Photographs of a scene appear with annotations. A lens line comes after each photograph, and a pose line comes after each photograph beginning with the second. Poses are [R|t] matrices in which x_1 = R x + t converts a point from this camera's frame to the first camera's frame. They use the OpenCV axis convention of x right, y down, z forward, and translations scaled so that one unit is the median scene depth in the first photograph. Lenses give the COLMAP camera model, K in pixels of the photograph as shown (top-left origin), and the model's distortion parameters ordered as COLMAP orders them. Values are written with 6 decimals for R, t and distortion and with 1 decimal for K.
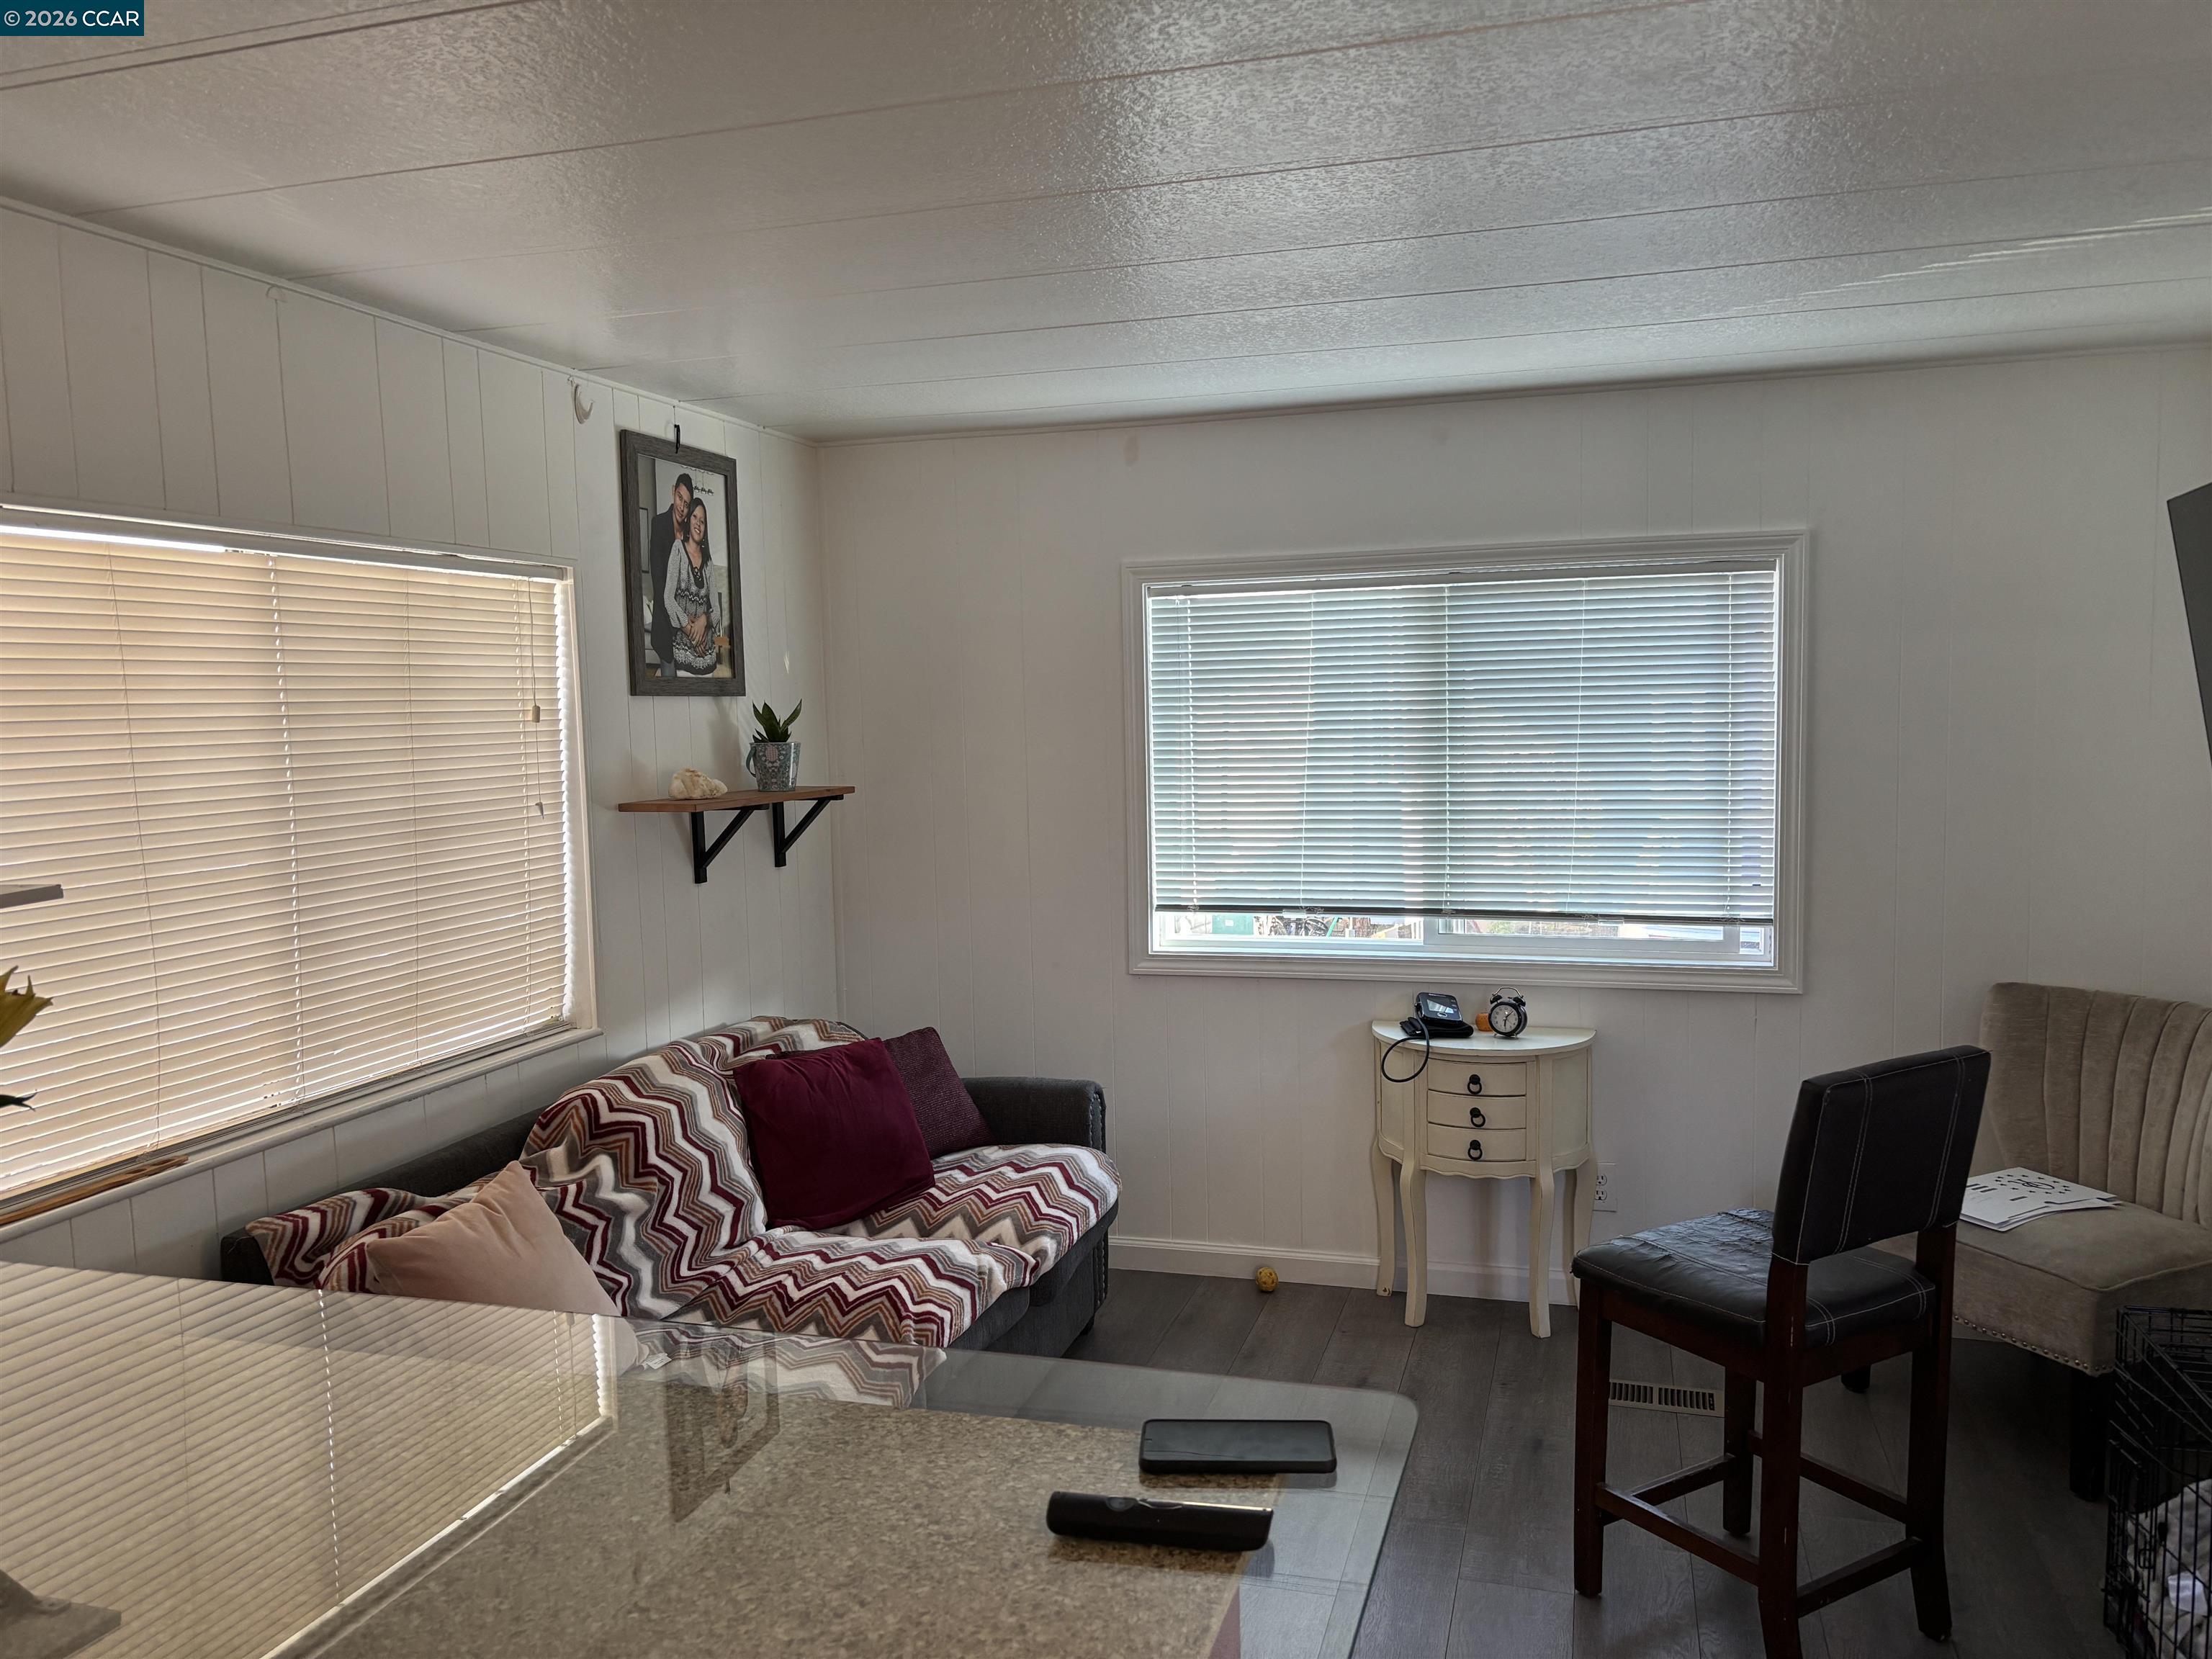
lens RADIAL K [[1674.0, 0, 1109.9], [0, 1674.0, 849.0], [0, 0, 1]] dist [0.030316, -0.022027]
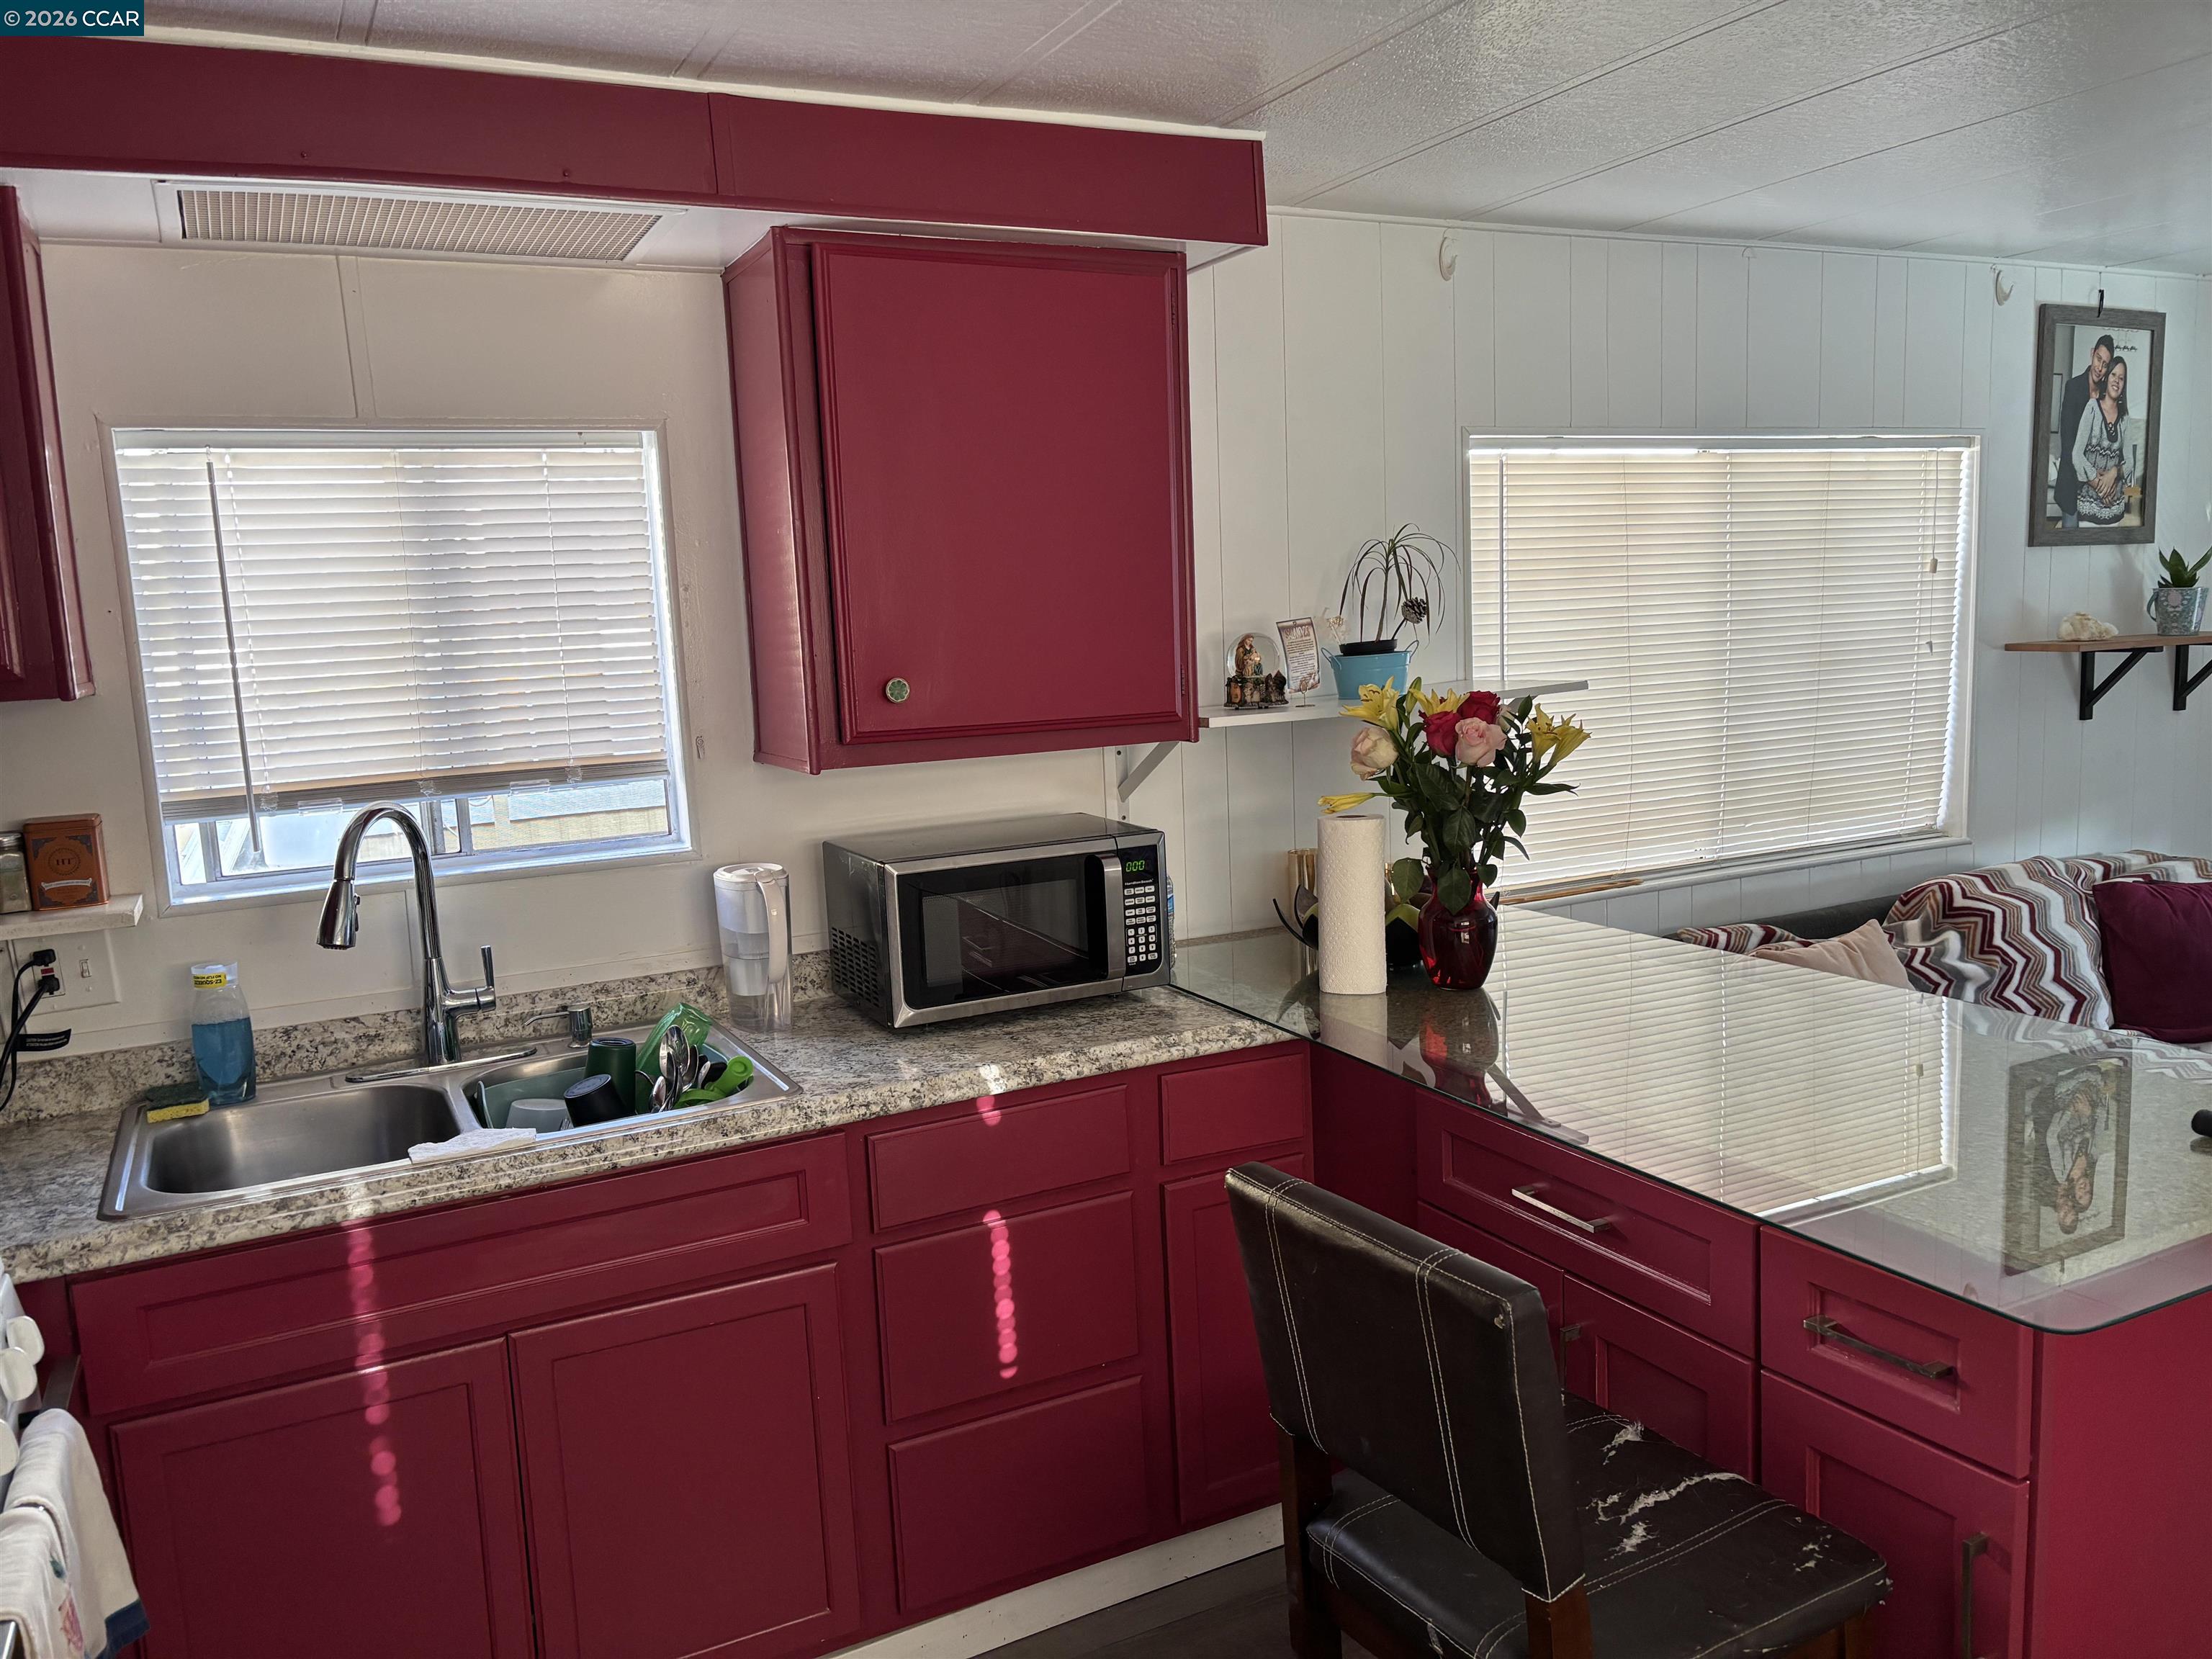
lens RADIAL K [[1674.0, 0, 1110.6], [0, 1674.0, 847.5], [0, 0, 1]] dist [0.030316, -0.022027]
pose [[0.692778, 0.097646, -0.714510, 0.117606], [-0.037780, 0.994344, 0.099259, 0.019900], [0.720161, -0.041770, 0.692549, -0.233859]]
